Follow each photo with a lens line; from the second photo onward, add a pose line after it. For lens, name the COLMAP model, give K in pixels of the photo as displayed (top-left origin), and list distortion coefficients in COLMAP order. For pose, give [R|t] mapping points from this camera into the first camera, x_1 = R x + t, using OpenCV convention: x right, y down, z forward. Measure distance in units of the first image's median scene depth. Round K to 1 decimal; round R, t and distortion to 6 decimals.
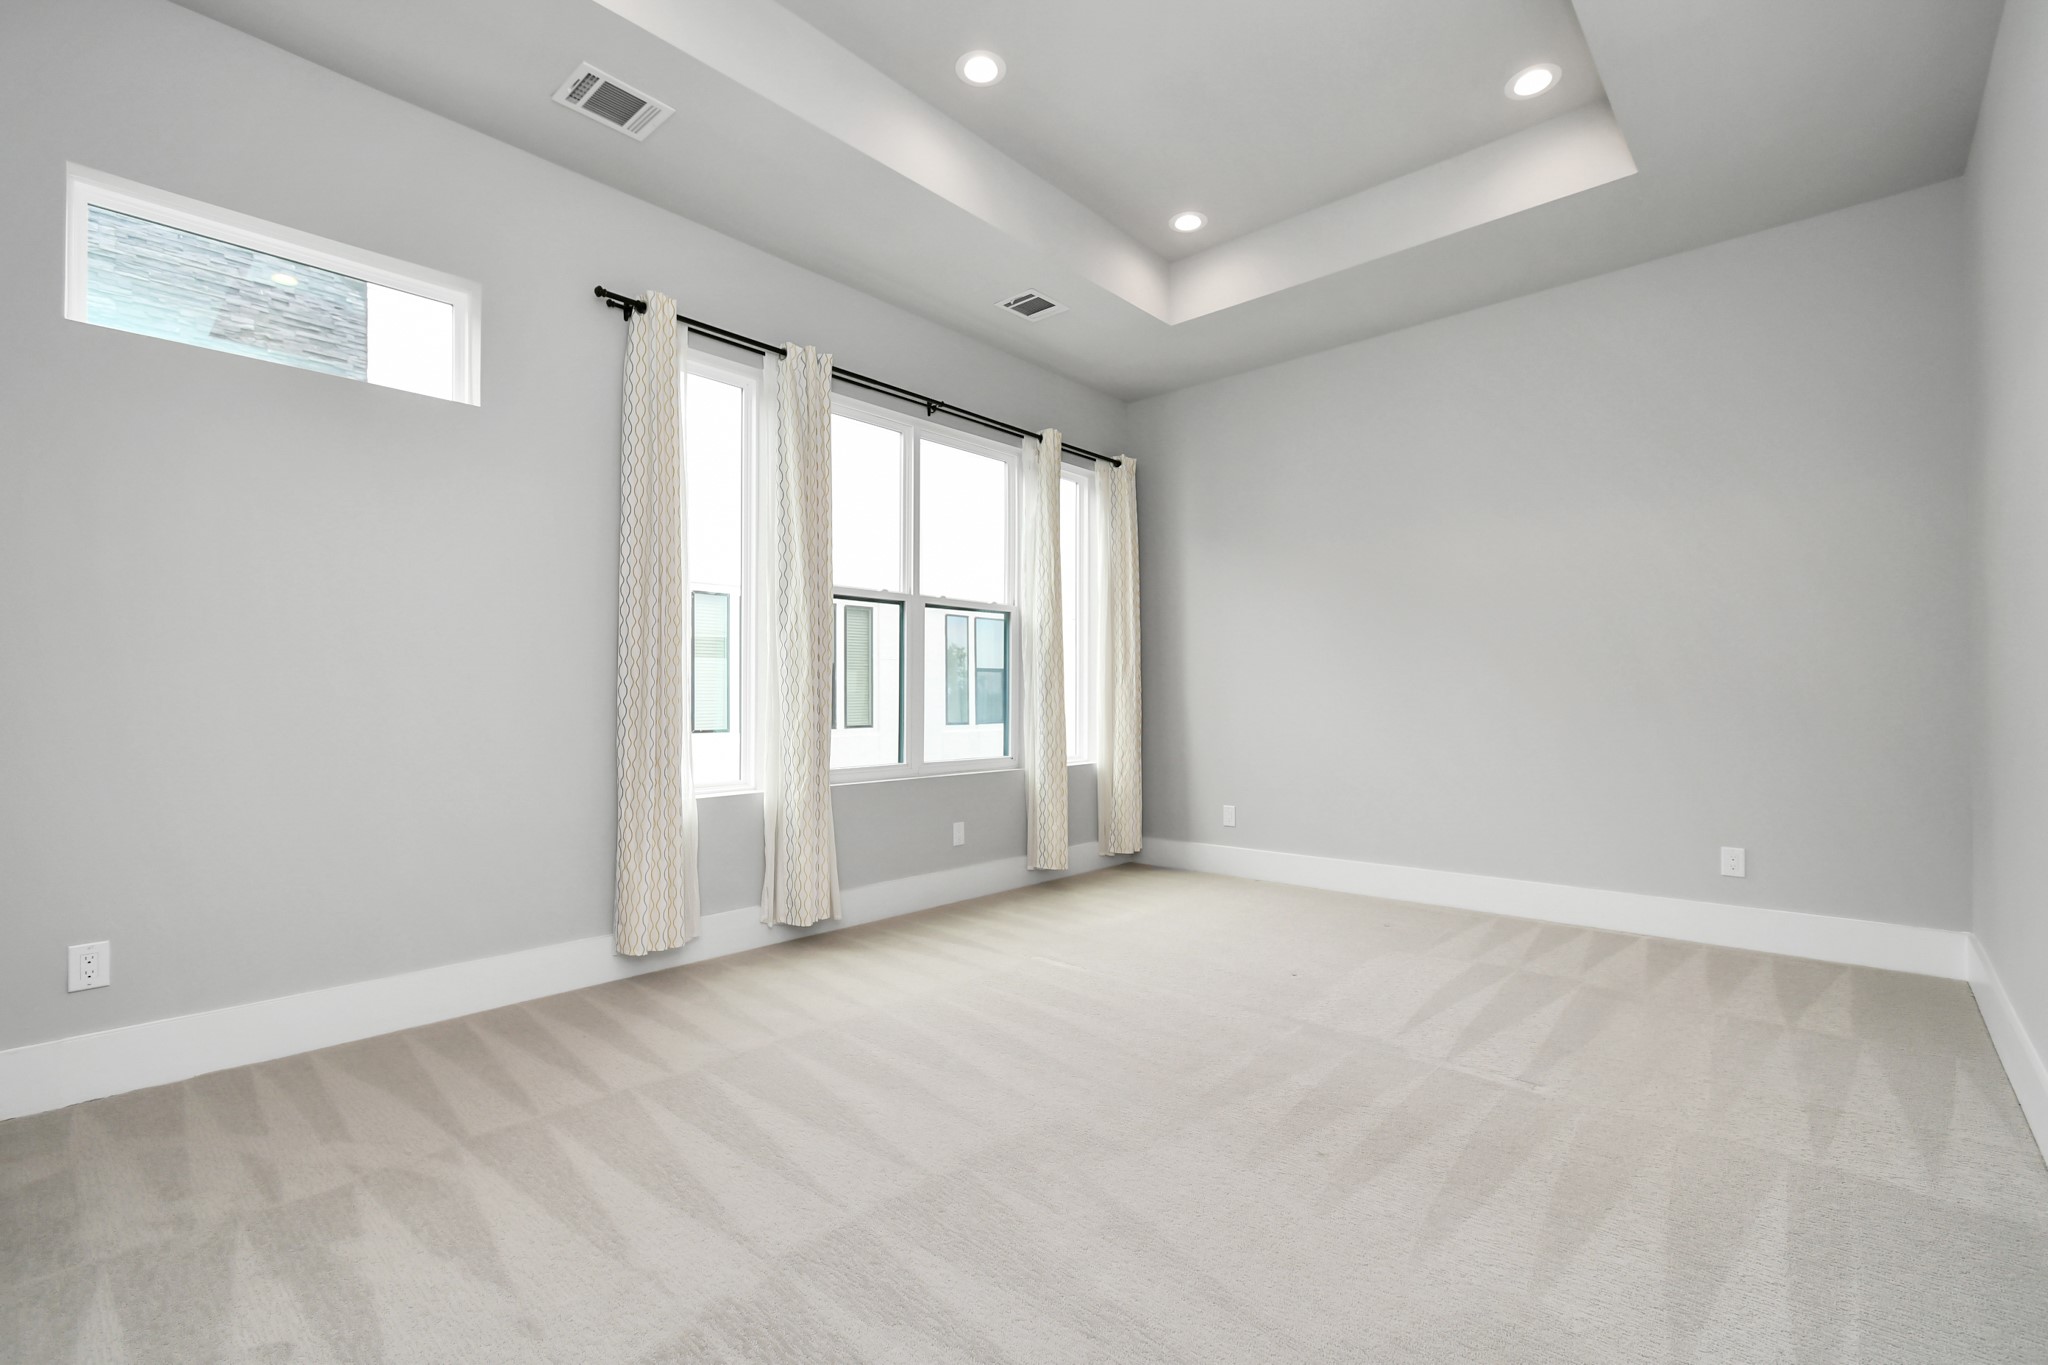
lens RADIAL K [[897.6, 0, 1028.3], [0, 897.6, 691.9], [0, 0, 1]] dist [0.000909, -0.000478]
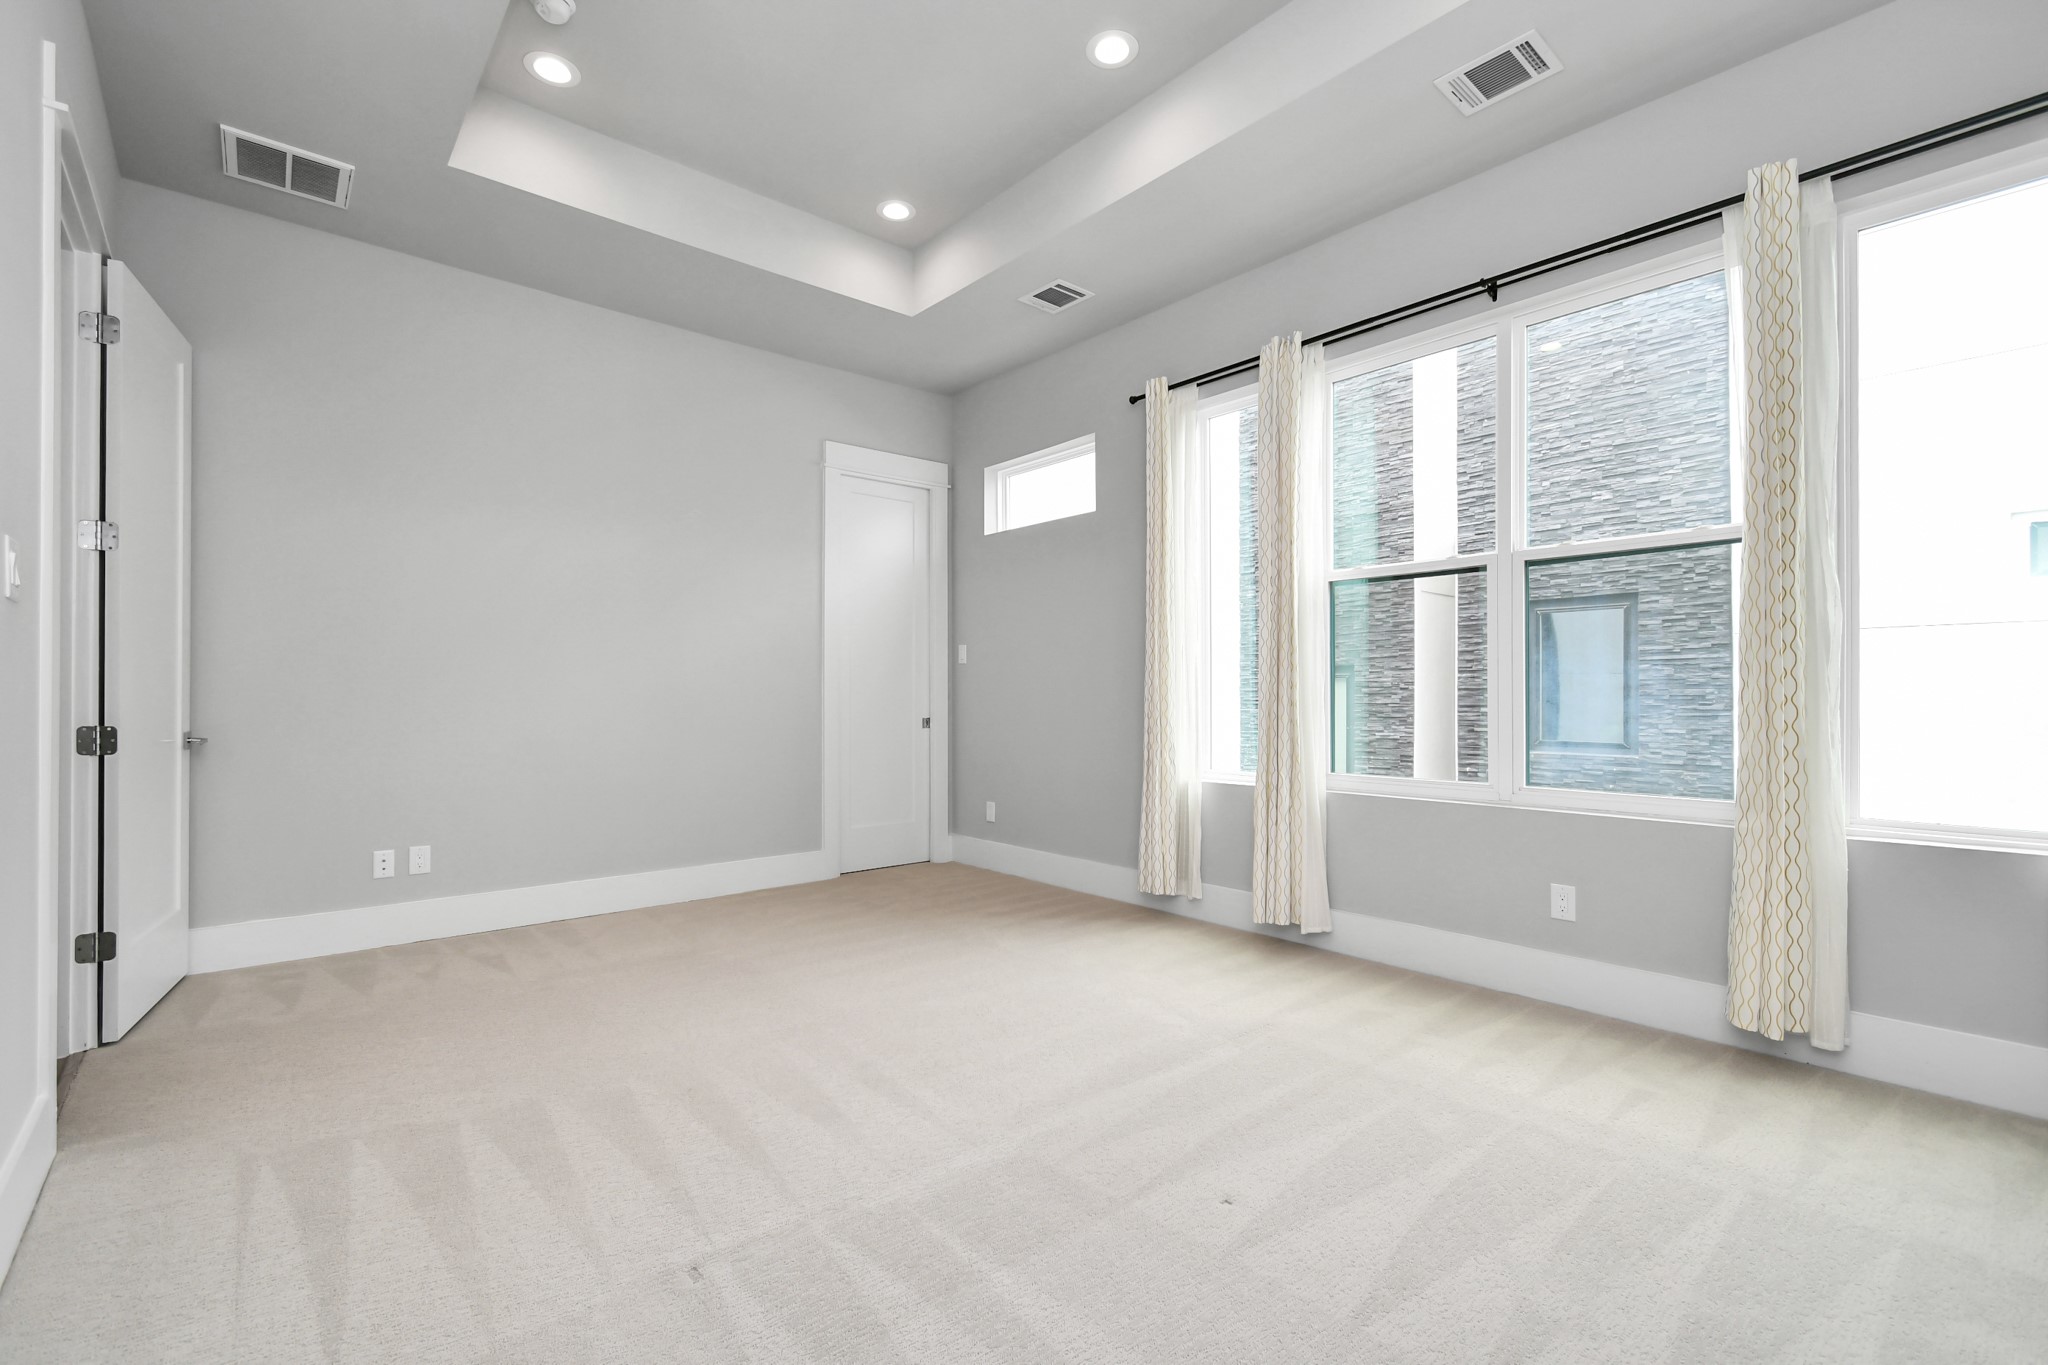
lens RADIAL K [[904.7, 0, 1025.5], [0, 904.7, 692.4], [0, 0, 1]] dist [0.003396, -0.001002]
pose [[-0.117624, -0.001858, -0.993057, 0.658148], [0.003807, 0.999990, -0.002322, 0.004732], [0.993051, -0.004053, -0.117615, 0.719667]]
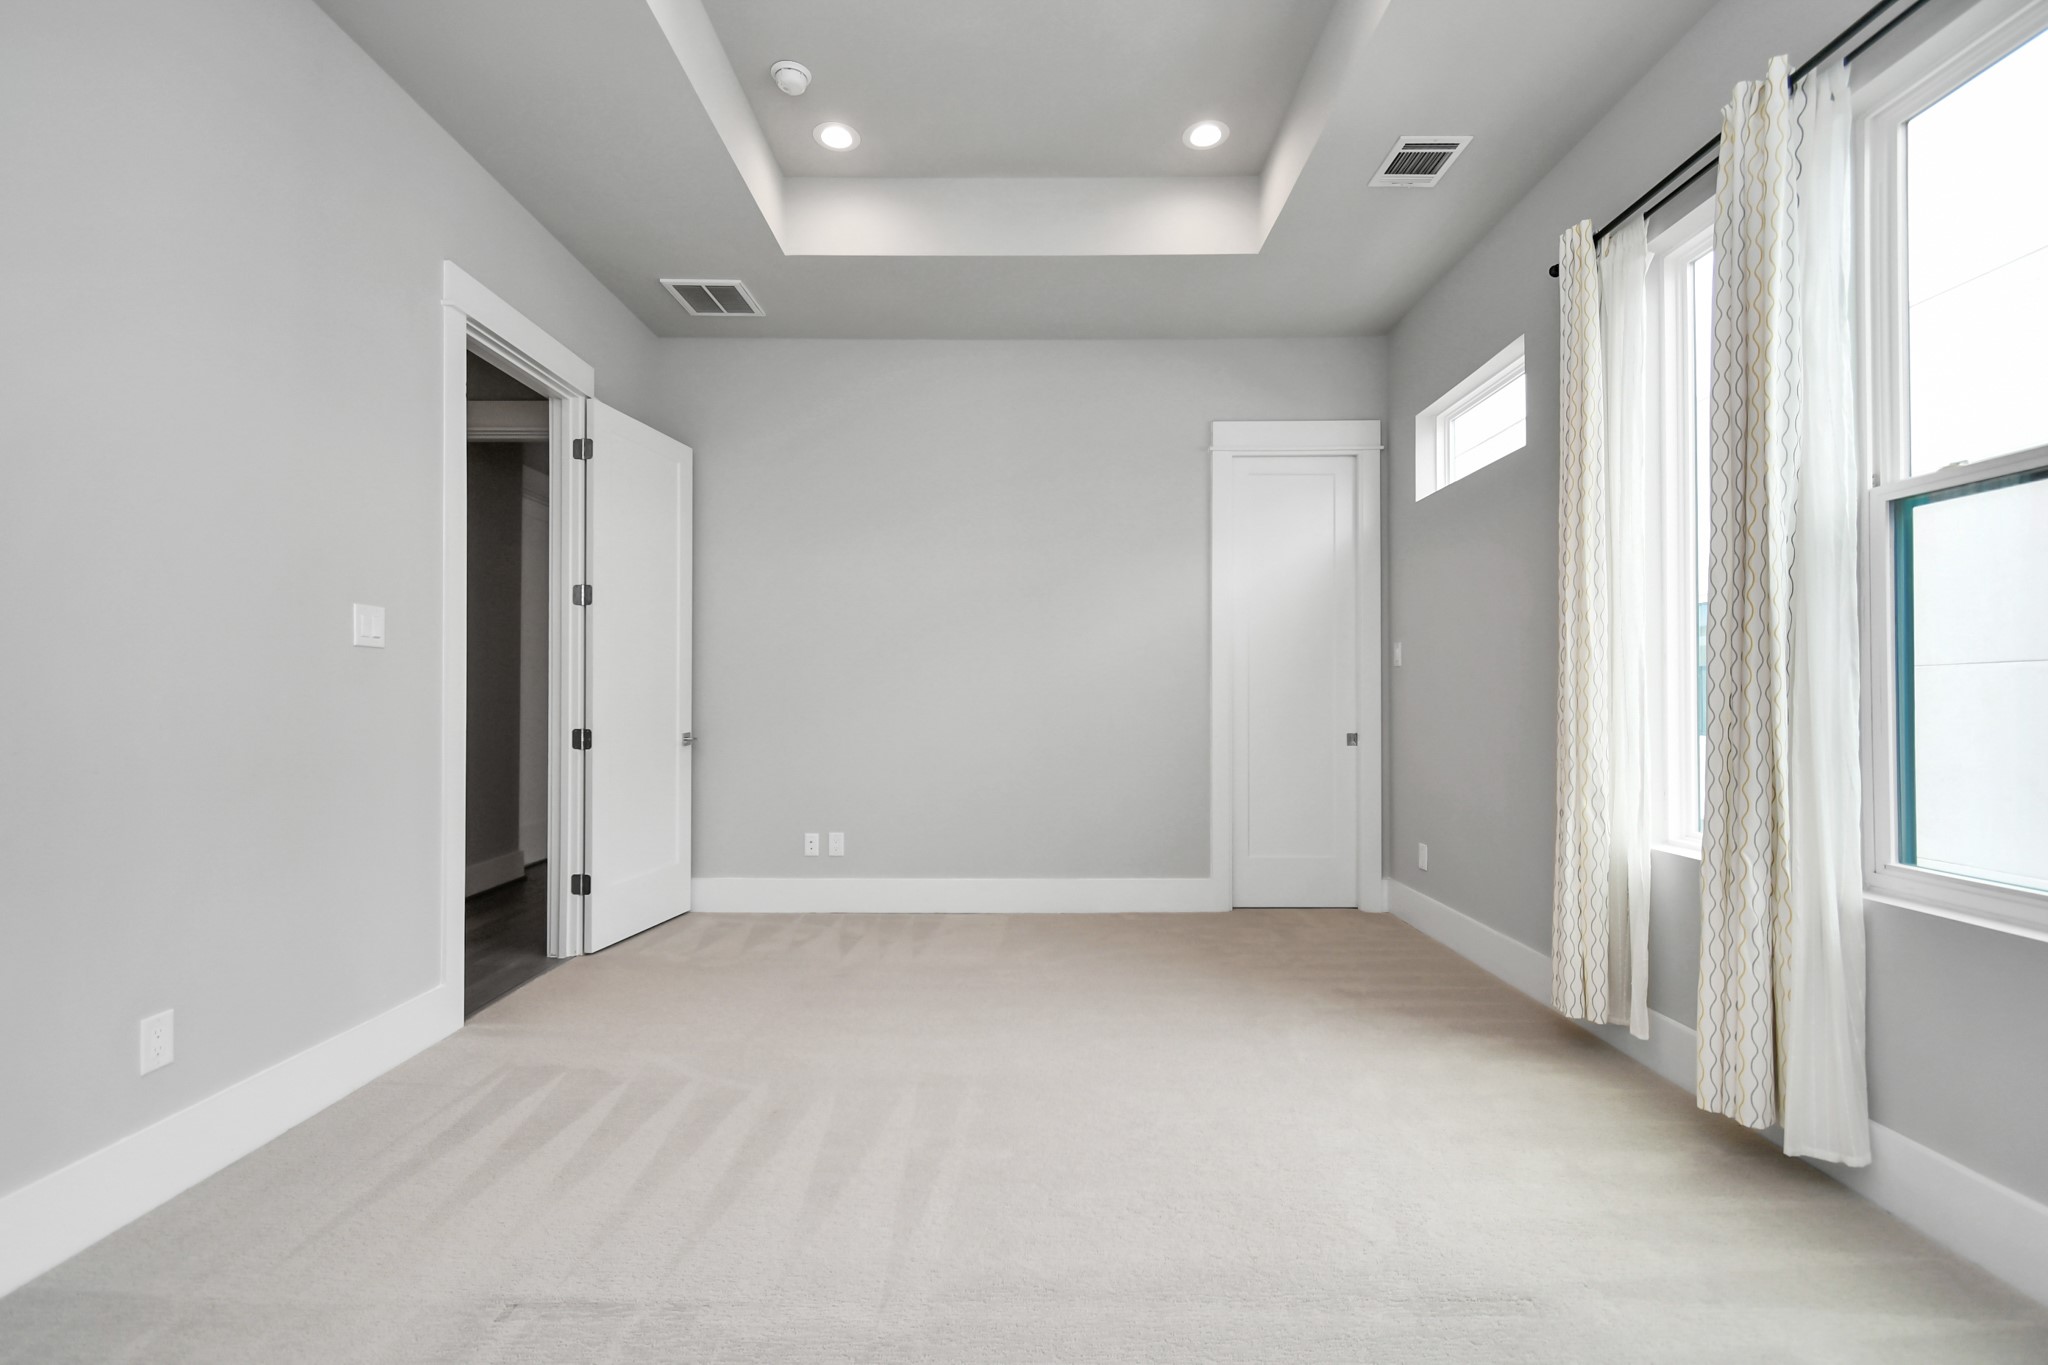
lens RADIAL K [[904.7, 0, 1025.5], [0, 904.7, 692.4], [0, 0, 1]] dist [0.003396, -0.001002]
pose [[-0.741284, -0.002204, -0.671188, 0.394544], [0.003660, 0.999966, -0.007326, -0.003656], [0.671182, -0.007887, -0.741251, 0.953331]]
